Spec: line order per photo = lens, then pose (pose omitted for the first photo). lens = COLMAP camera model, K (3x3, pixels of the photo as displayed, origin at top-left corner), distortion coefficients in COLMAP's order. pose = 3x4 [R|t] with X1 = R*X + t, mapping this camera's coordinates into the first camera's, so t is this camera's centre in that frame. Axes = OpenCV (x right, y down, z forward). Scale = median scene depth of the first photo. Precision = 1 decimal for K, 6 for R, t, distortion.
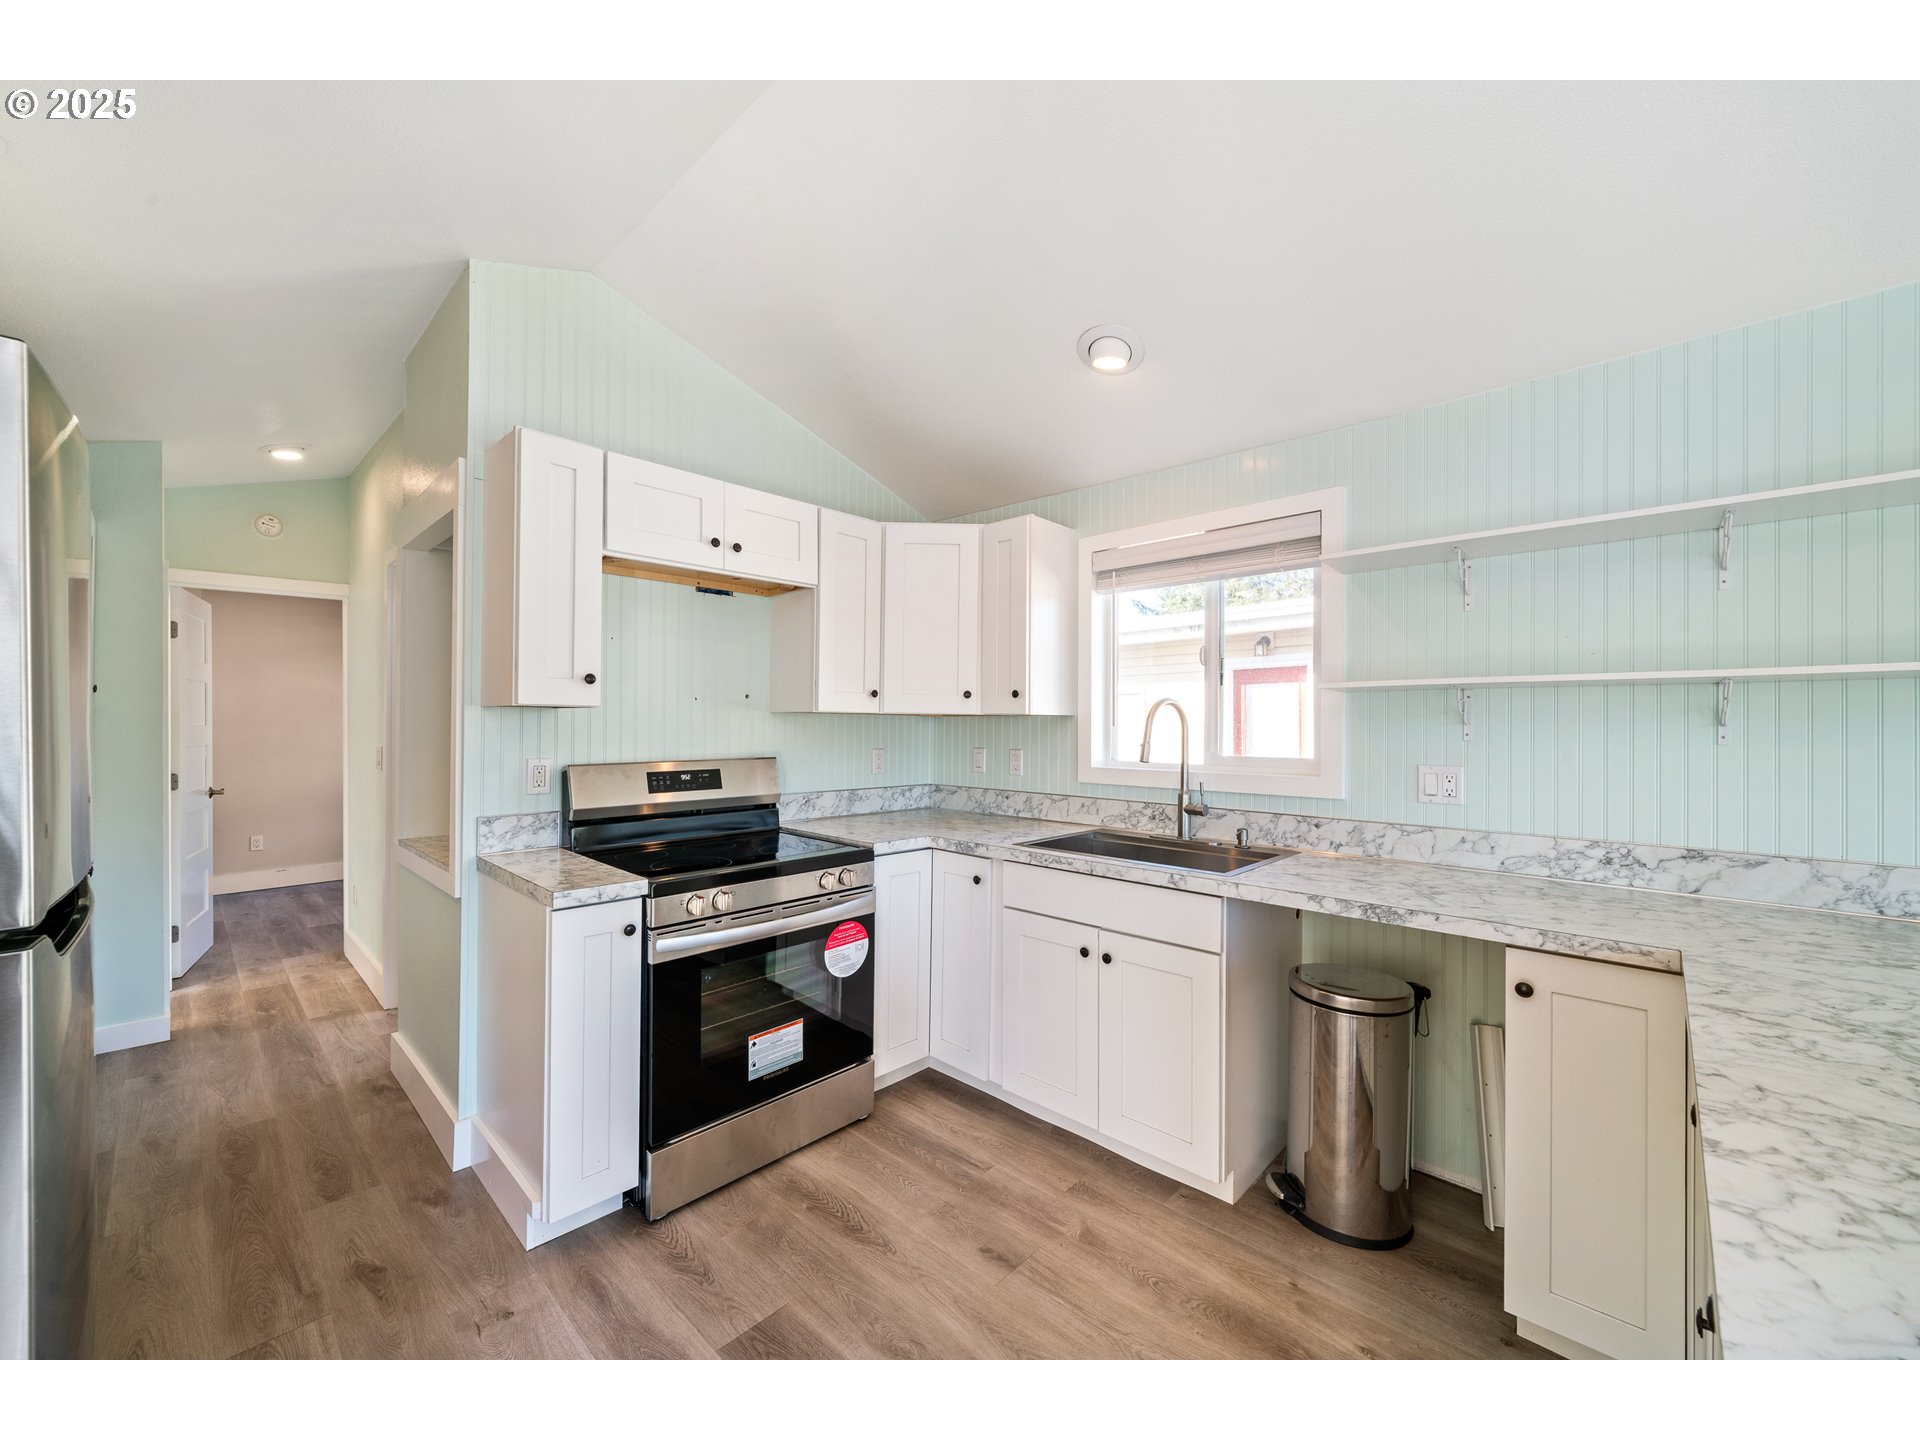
lens RADIAL K [[756.2, 0, 963.4], [0, 756.2, 713.5], [0, 0, 1]] dist [-0.005425, 0.000893]
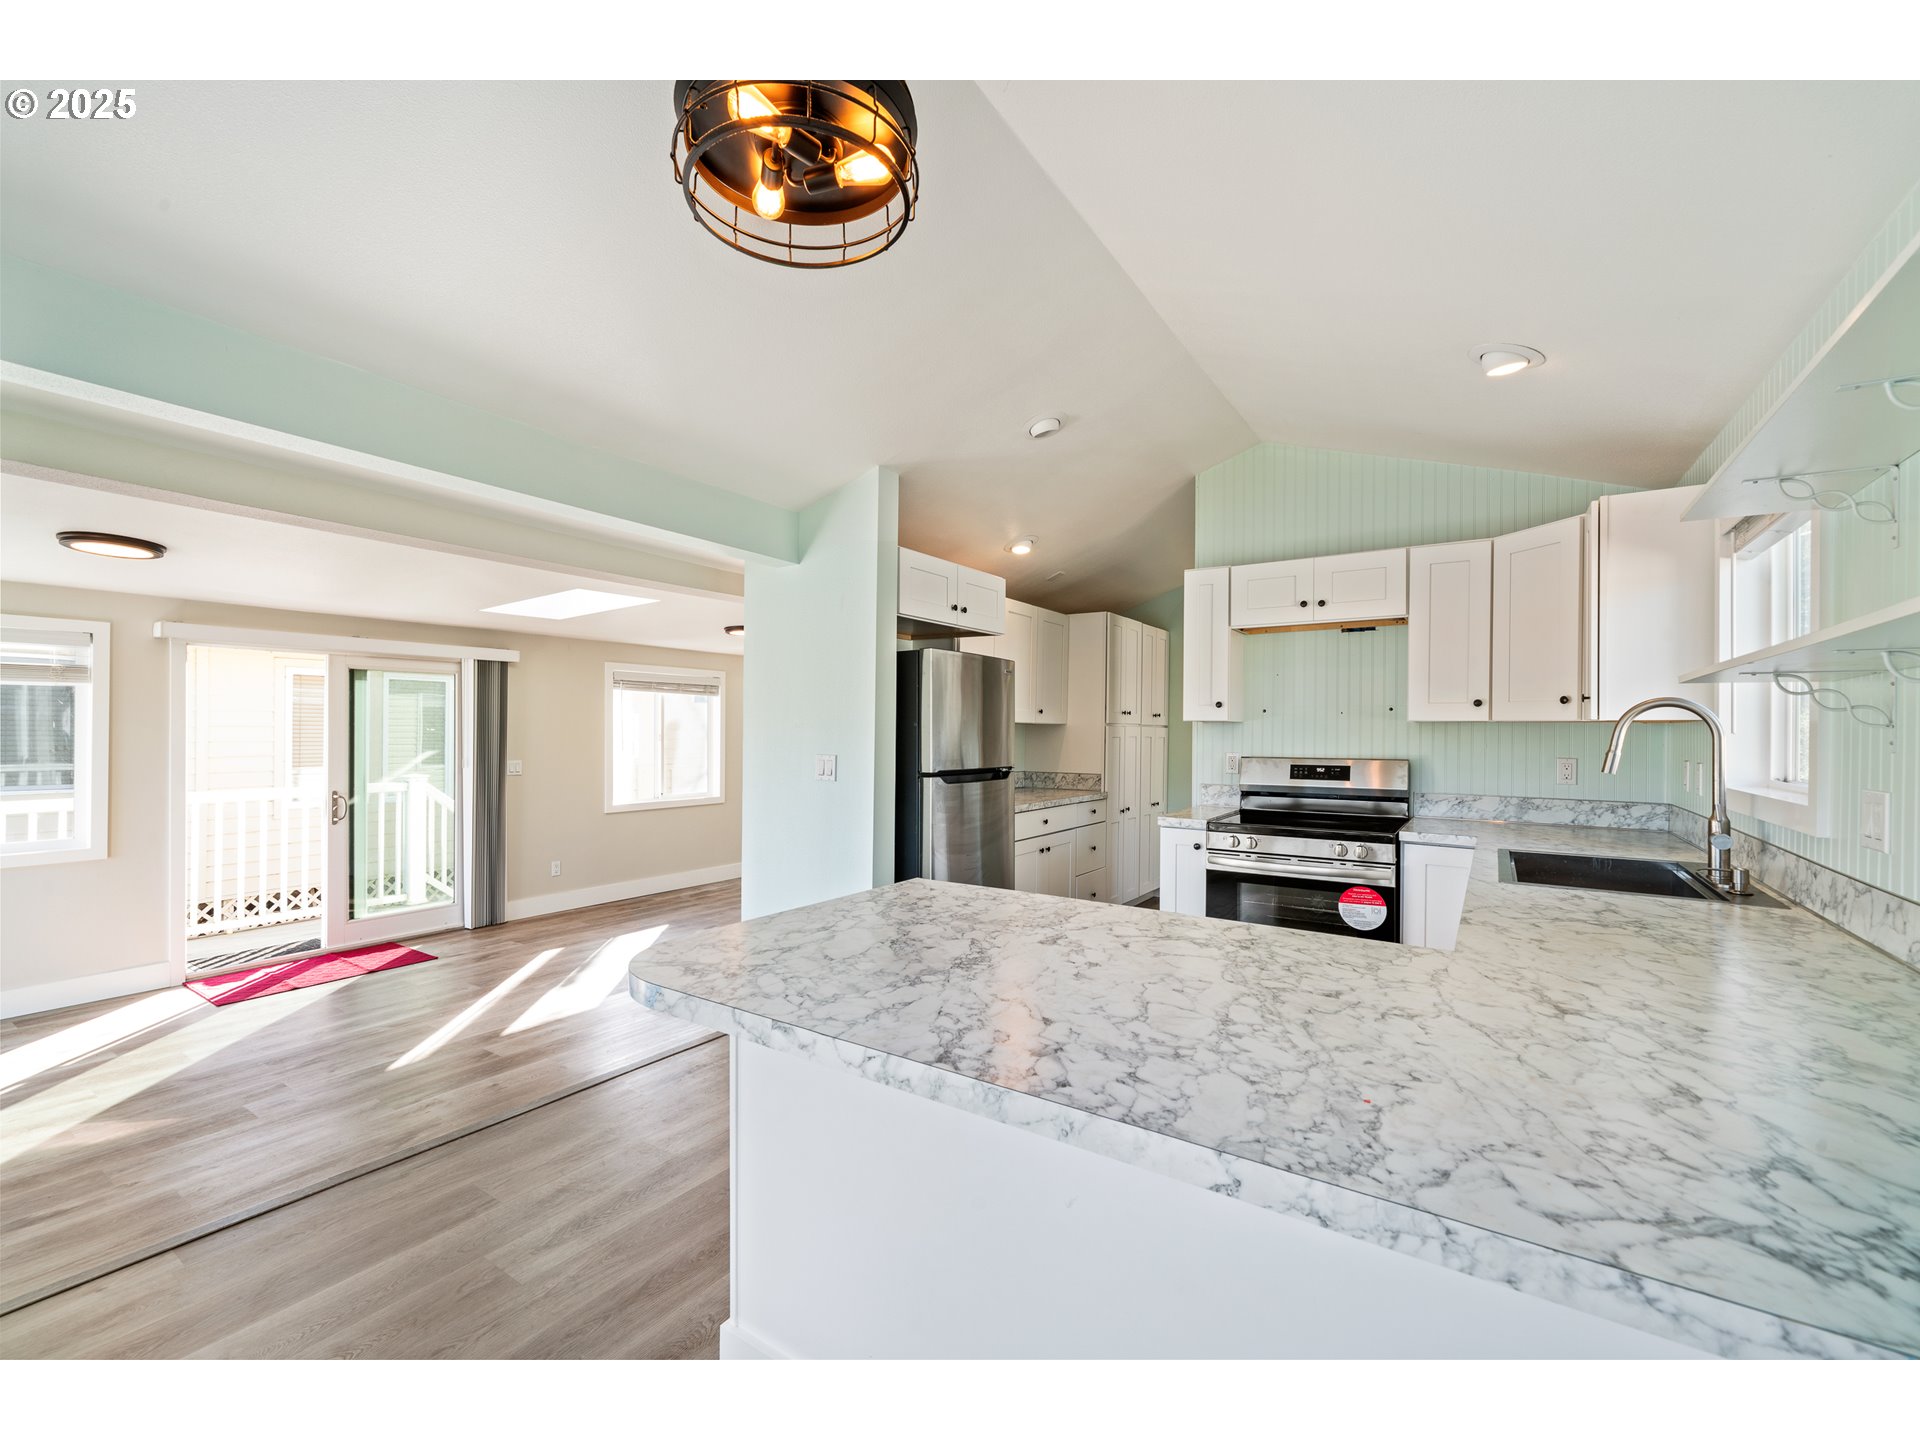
lens RADIAL K [[828.2, 0, 964.9], [0, 828.2, 730.2], [0, 0, 1]] dist [-0.000926, -0.000092]
pose [[0.143800, -0.003792, -0.989599, 1.098256], [0.008903, 0.999957, -0.002538, 0.009849], [0.989567, -0.008445, 0.143828, 0.140005]]
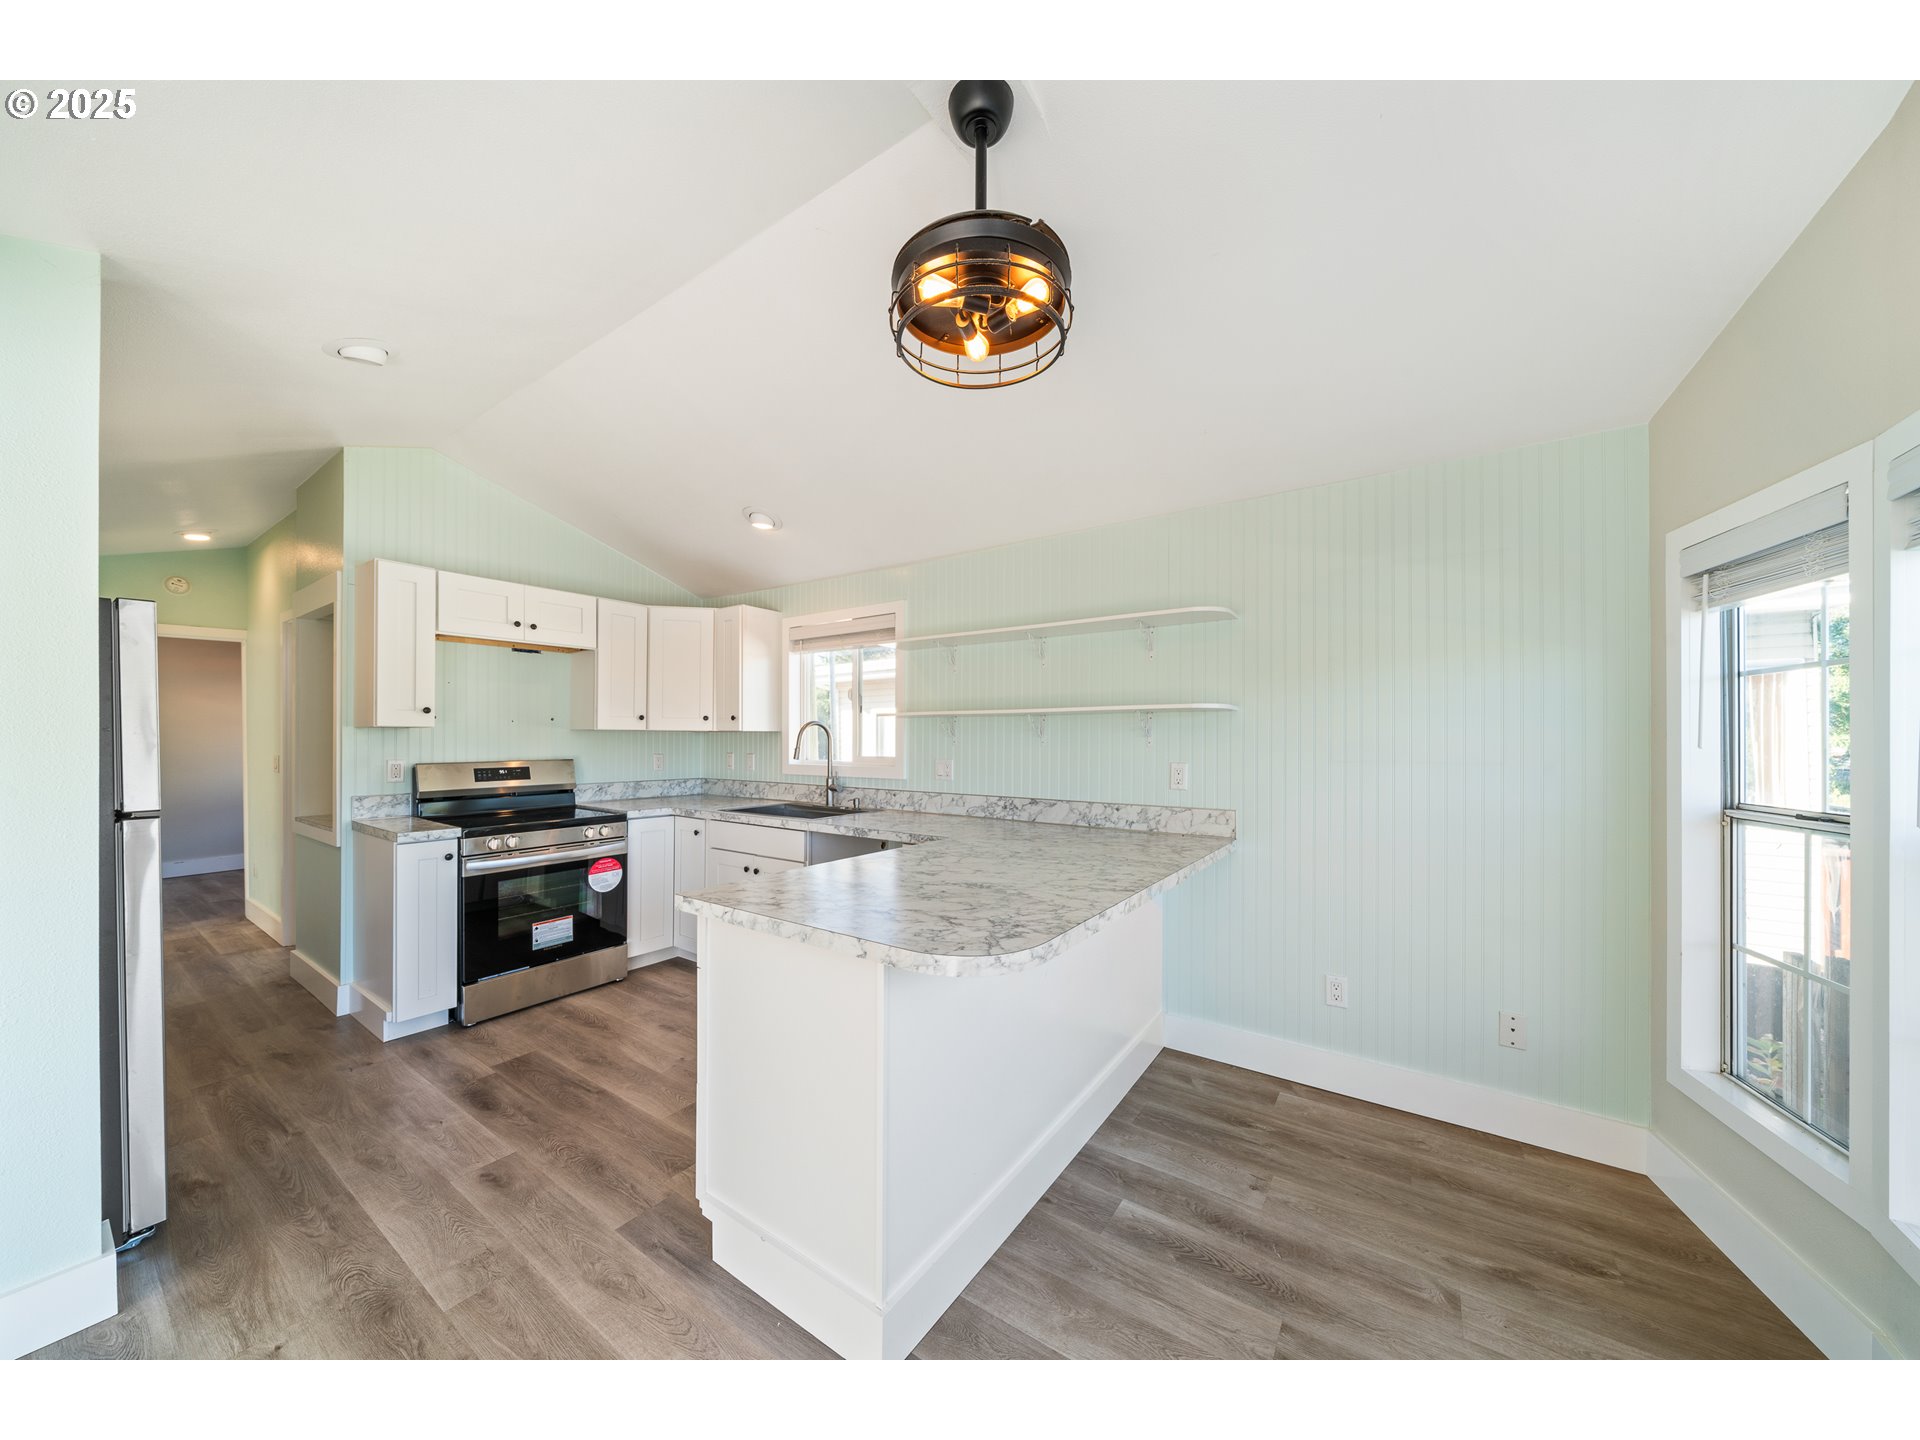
lens RADIAL K [[674.8, 0, 957.8], [0, 674.8, 734.5], [0, 0, 1]] dist [-0.003727, -0.000296]
pose [[0.989798, -0.003180, 0.142442, 0.382113], [0.001947, 0.999959, 0.008795, -0.003020], [-0.142464, -0.008428, 0.989764, -0.533611]]
